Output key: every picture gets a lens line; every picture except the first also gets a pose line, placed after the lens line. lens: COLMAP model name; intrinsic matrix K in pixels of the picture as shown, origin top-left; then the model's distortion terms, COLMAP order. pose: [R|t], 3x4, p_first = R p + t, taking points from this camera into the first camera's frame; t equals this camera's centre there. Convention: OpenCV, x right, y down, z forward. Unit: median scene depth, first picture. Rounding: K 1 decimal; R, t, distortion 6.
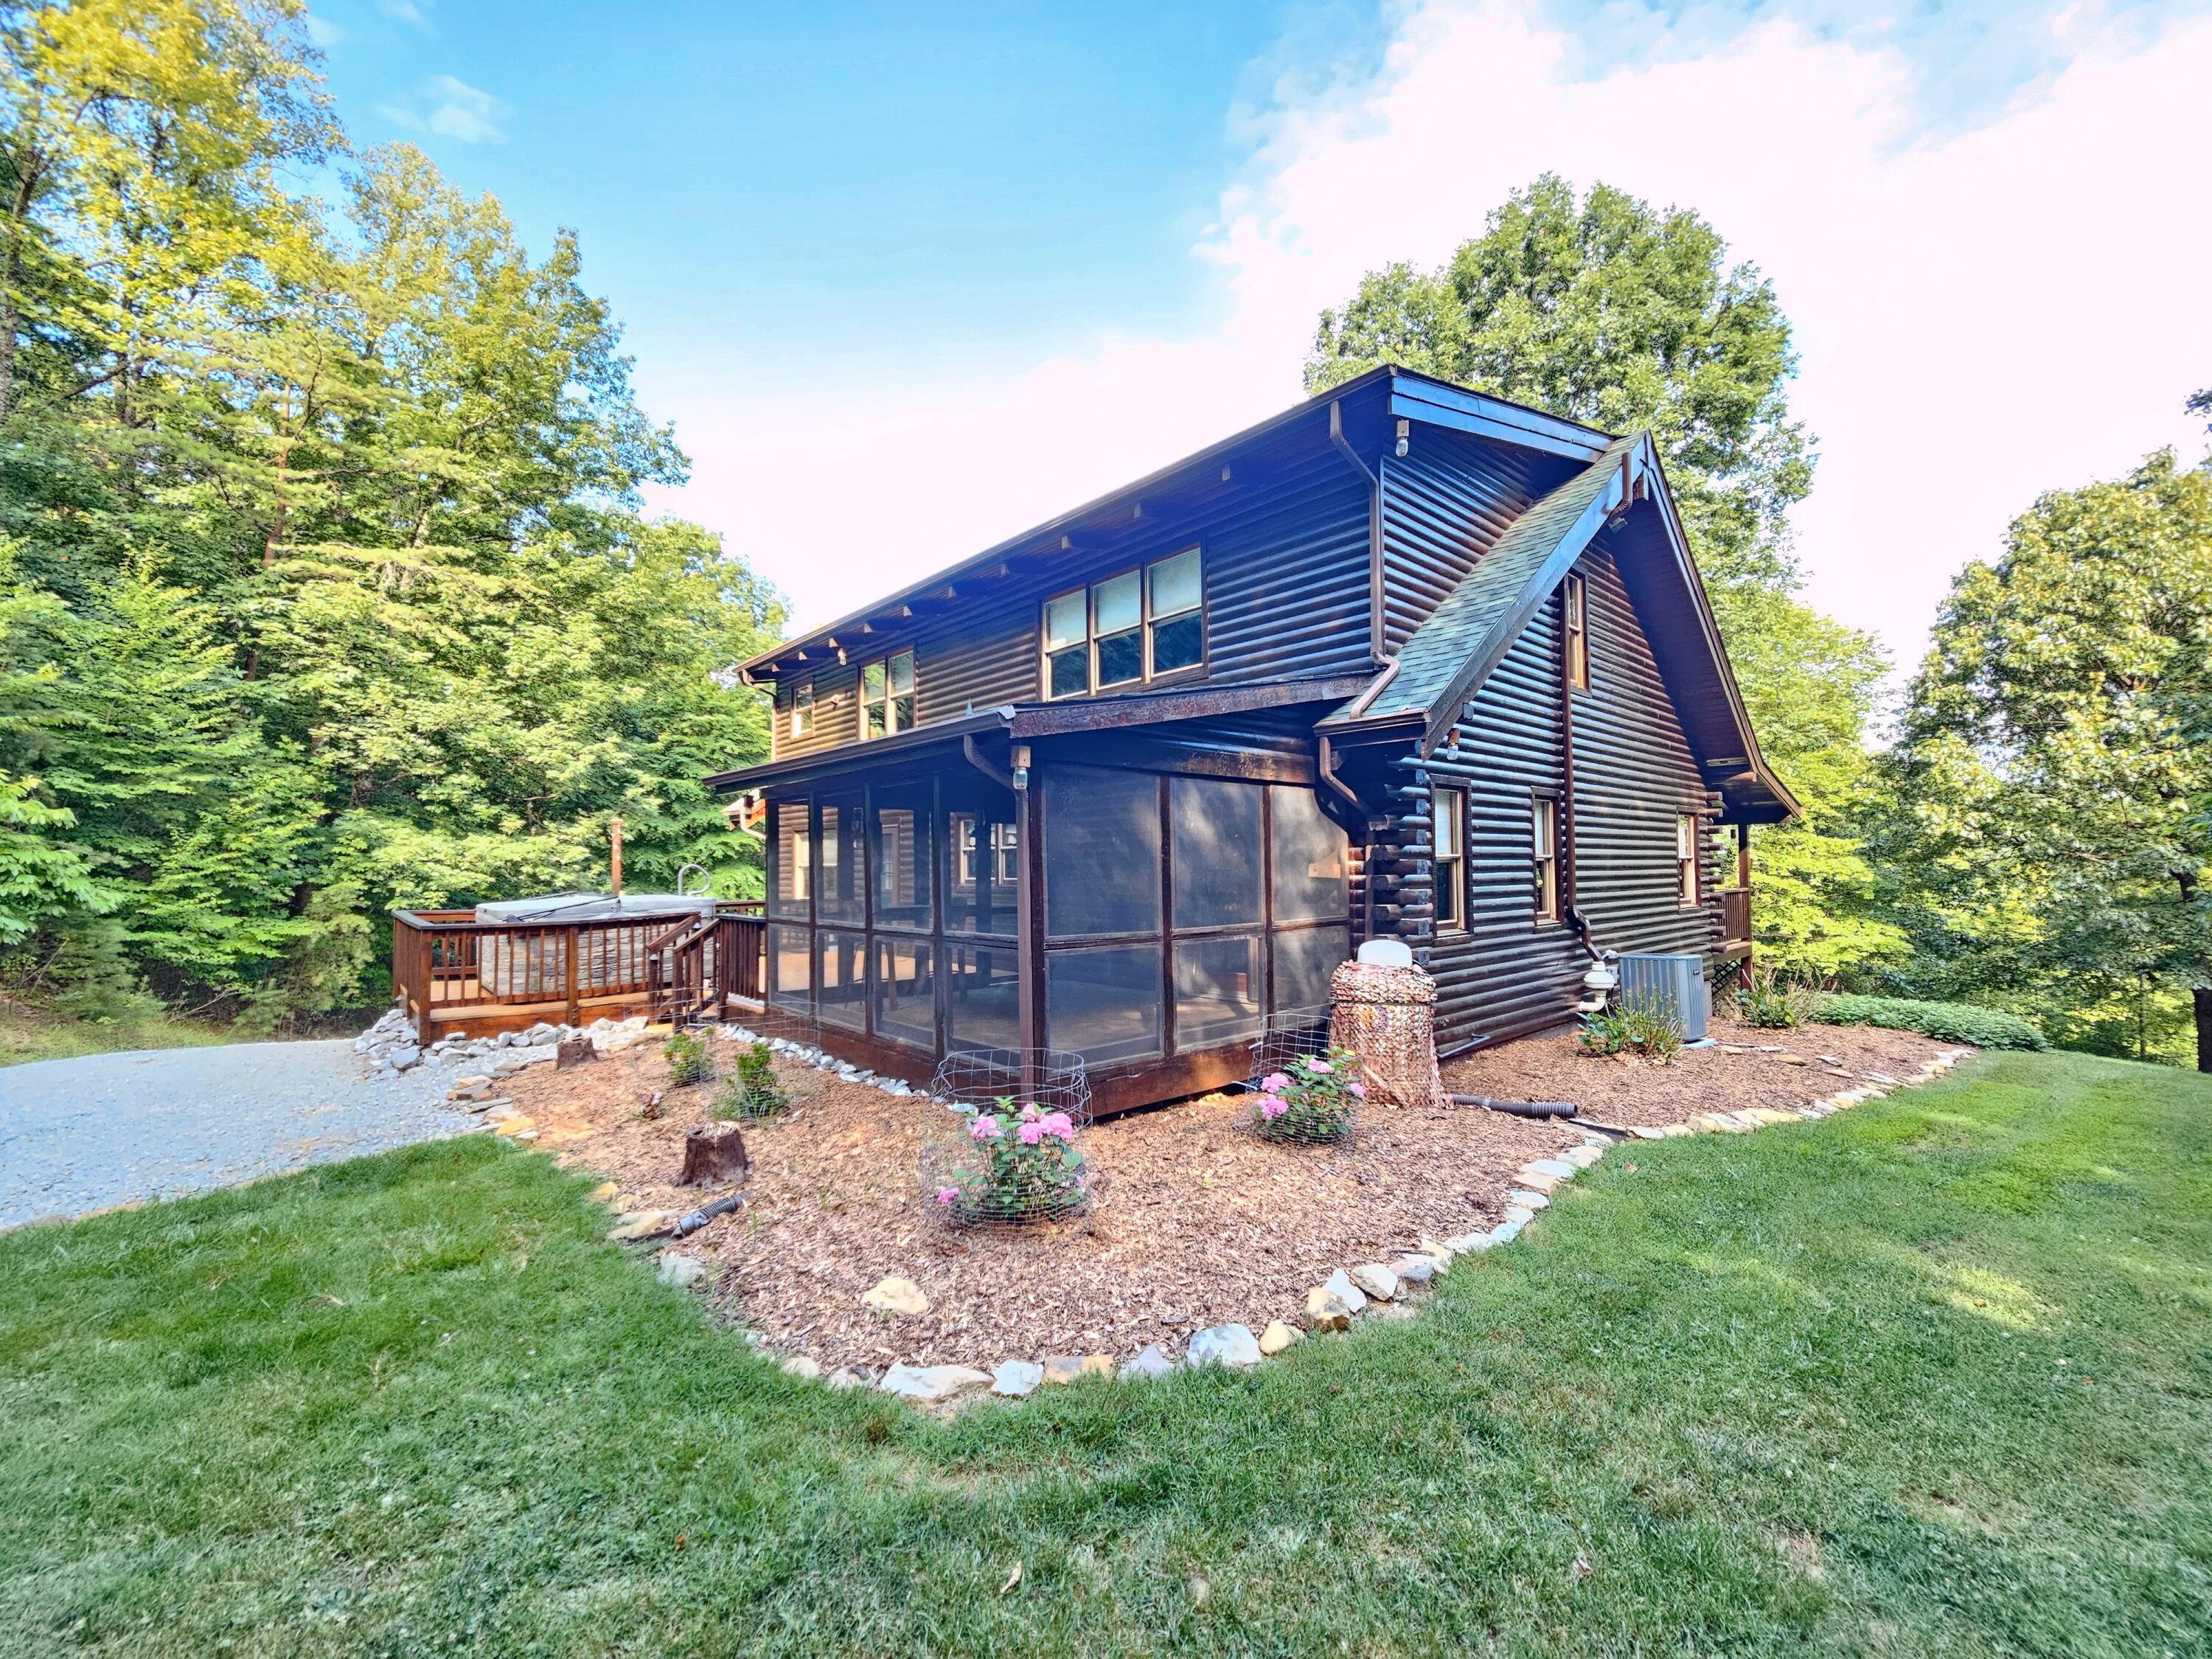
lens RADIAL K [[908.7, 0, 1111.0], [0, 908.7, 835.6], [0, 0, 1]] dist [-0.003423, -0.000166]
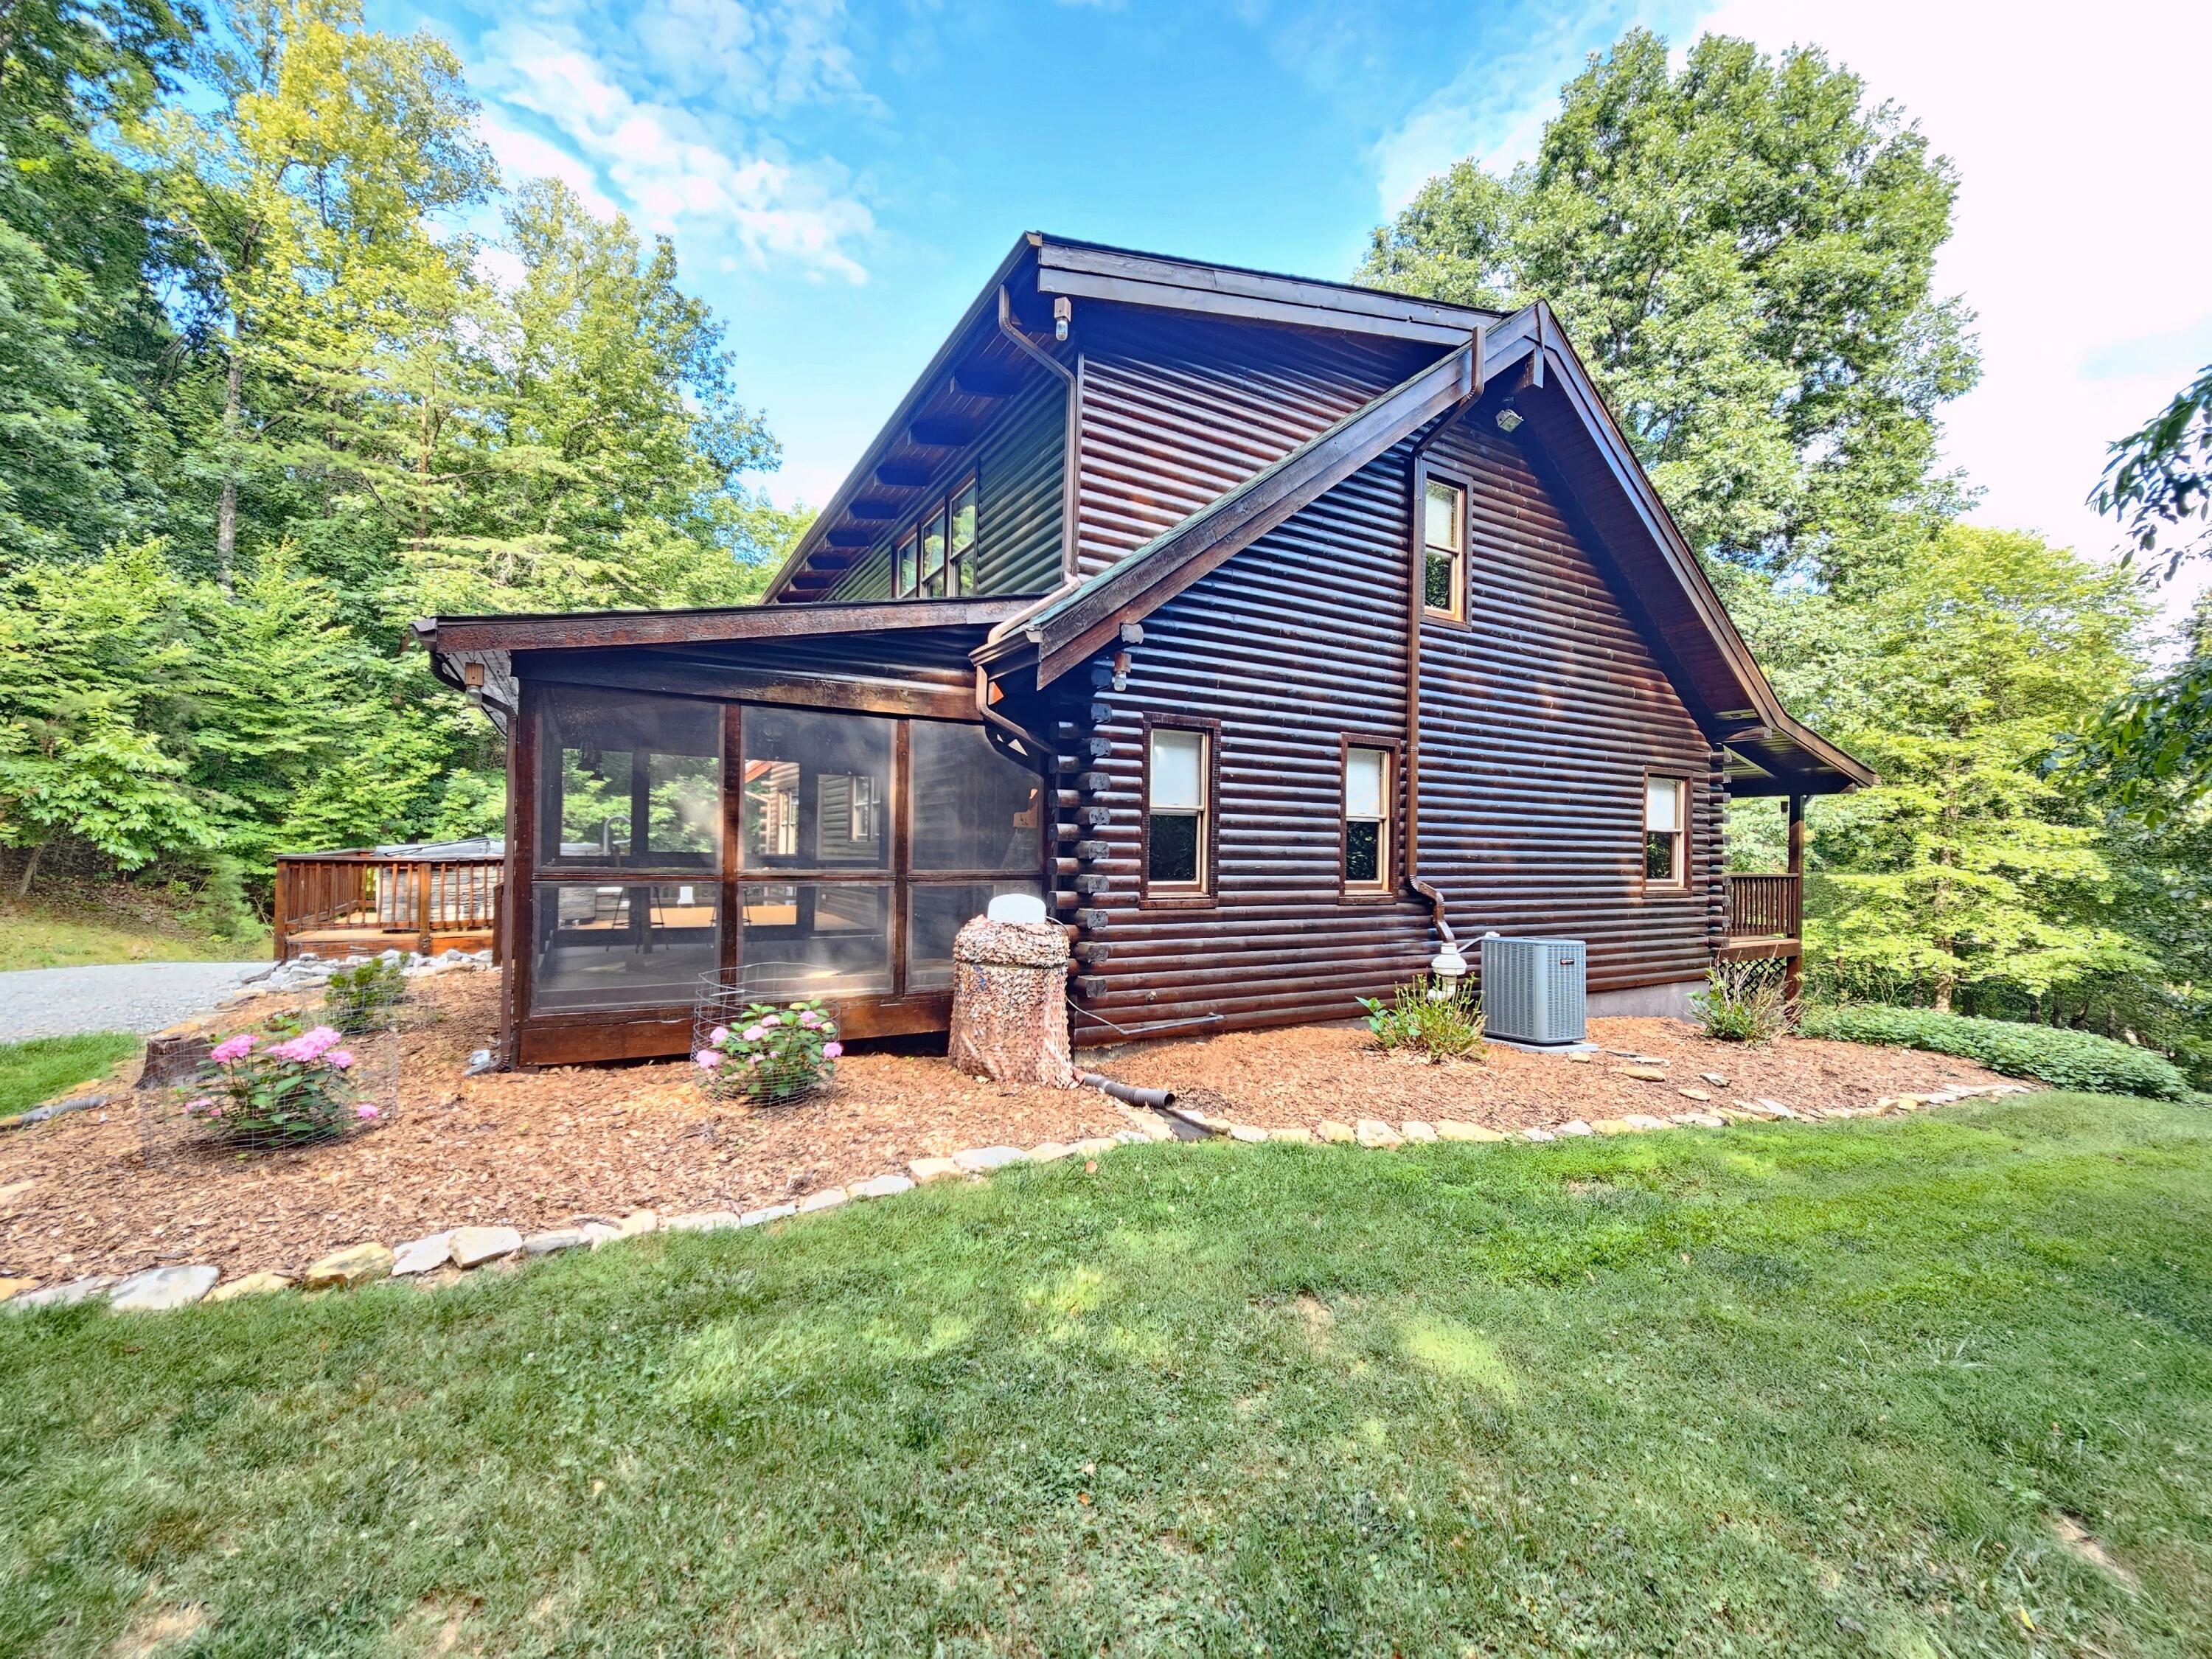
lens RADIAL K [[908.7, 0, 1111.0], [0, 908.7, 835.6], [0, 0, 1]] dist [-0.003423, -0.000166]
pose [[0.977048, 0.023409, -0.211729, 0.255012], [-0.019120, 0.999569, 0.022284, 0.016281], [0.212159, -0.017725, 0.977074, 0.069523]]
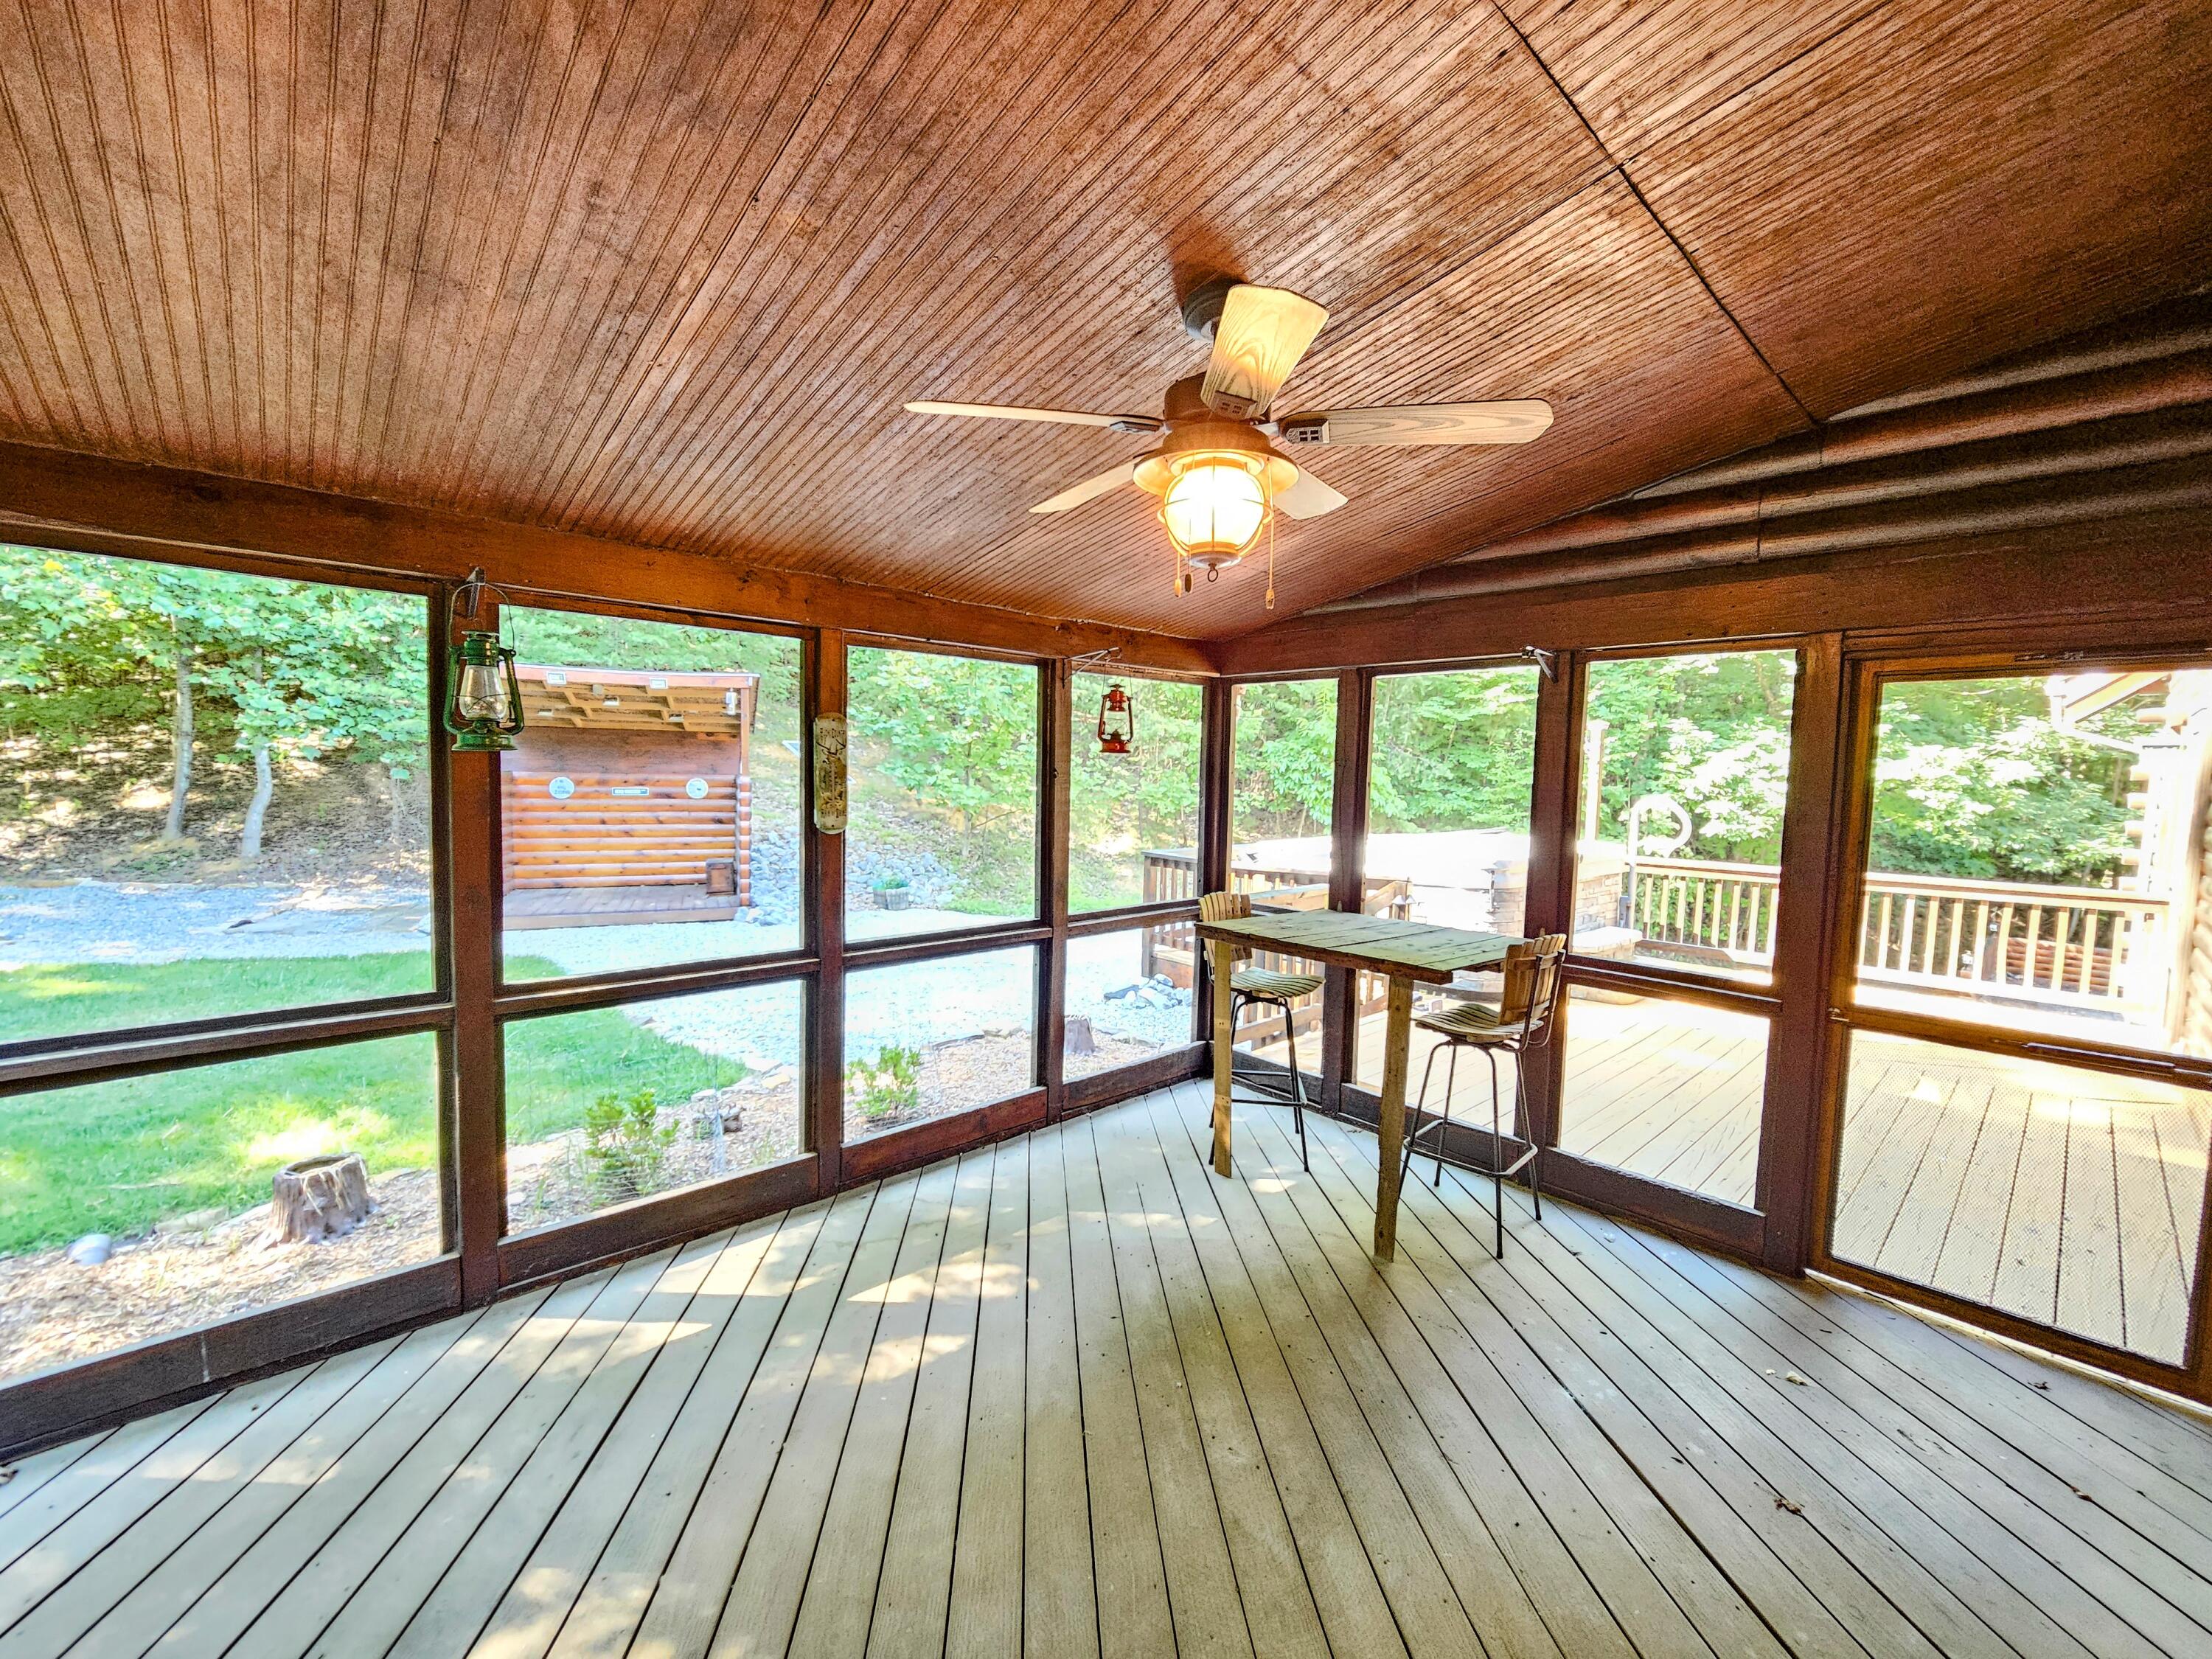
lens RADIAL K [[905.0, 0, 1105.0], [0, 905.0, 838.1], [0, 0, 1]] dist [-0.000033, 0.000096]
pose [[0.013138, 0.083520, -0.996420, 0.080945], [0.013446, 0.996401, 0.083695, 0.005892], [0.999823, -0.014498, 0.011968, 0.502572]]
